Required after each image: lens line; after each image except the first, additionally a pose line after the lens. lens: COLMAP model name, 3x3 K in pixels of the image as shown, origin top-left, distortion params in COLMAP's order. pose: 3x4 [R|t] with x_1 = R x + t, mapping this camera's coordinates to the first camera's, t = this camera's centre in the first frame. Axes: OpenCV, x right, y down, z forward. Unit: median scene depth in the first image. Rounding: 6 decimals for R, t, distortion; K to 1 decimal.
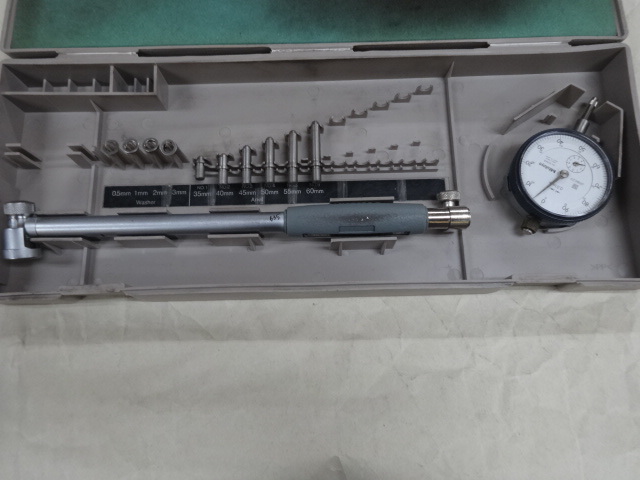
lens RADIAL K [[445.2, 0, 320.0], [0, 445.2, 240.0], [0, 0, 1]] dist [-0.000552, -0.065419]
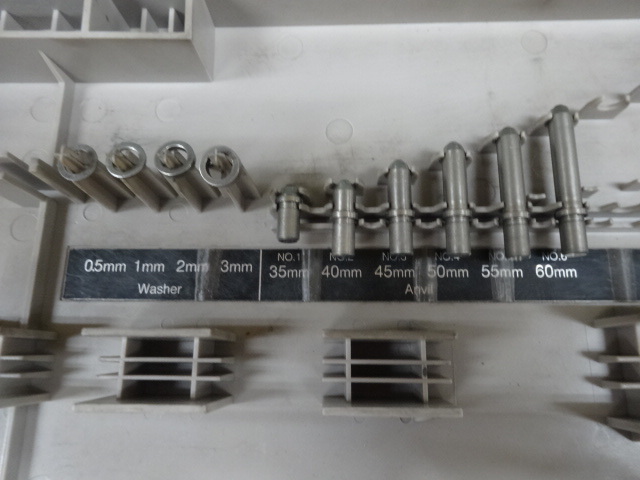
lens RADIAL K [[465.4, 0, 320.0], [0, 465.4, 240.0], [0, 0, 1]] dist [0.024988, -0.080406]
pose [[0.998183, 0.021868, -0.056140, -0.210705], [-0.023254, 0.999438, -0.024154, -0.124731], [0.055580, 0.025415, 0.998131, 0.552351]]
